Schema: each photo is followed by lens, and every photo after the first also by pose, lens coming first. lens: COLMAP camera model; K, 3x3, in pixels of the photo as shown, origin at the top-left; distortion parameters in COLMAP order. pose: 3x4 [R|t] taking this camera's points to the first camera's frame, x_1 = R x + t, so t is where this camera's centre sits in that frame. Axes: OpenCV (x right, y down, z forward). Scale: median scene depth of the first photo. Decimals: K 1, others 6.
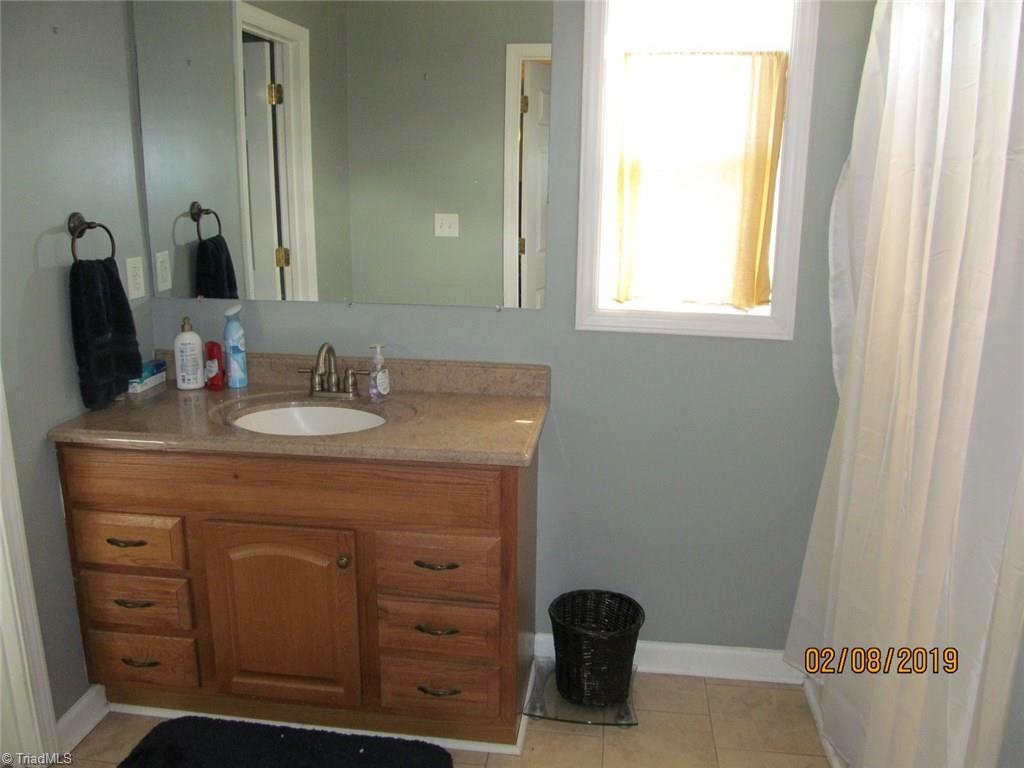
lens RADIAL K [[849.0, 0, 515.9], [0, 849.0, 381.6], [0, 0, 1]] dist [-0.061520, 0.019008]
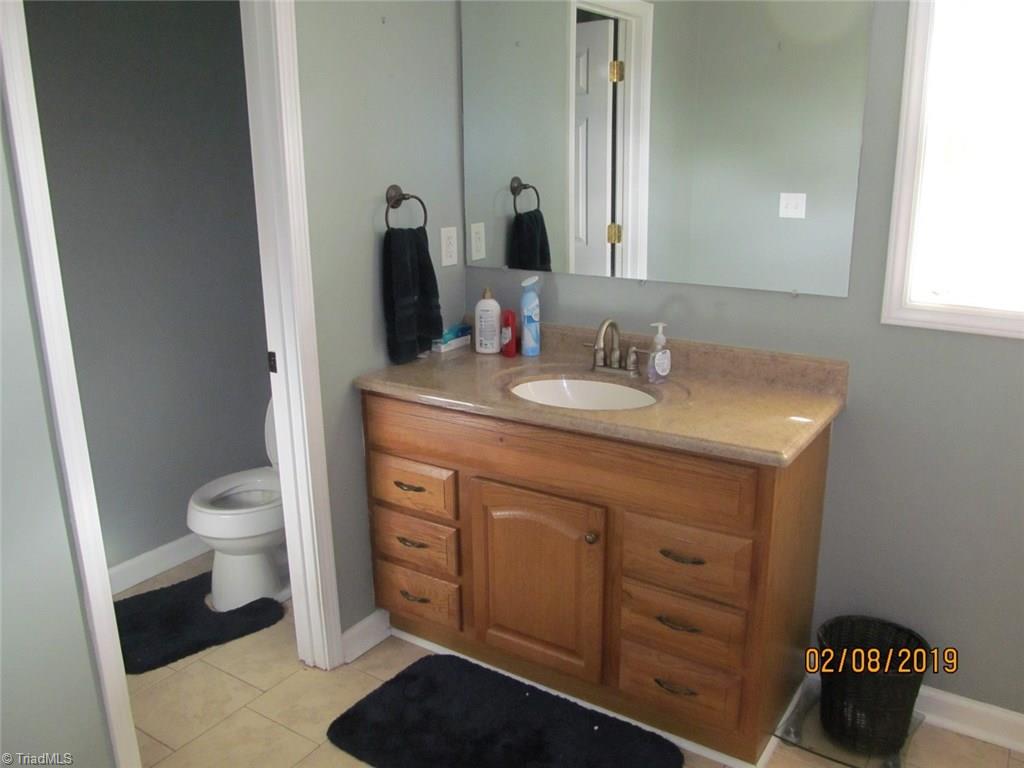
lens RADIAL K [[849.0, 0, 512.3], [0, 849.0, 384.0], [0, 0, 1]] dist [-0.061520, 0.019008]
pose [[0.895709, 0.098772, -0.433531, 0.119983], [-0.088711, 0.995110, 0.043435, -0.002234], [0.435702, -0.000446, 0.900091, 0.054510]]
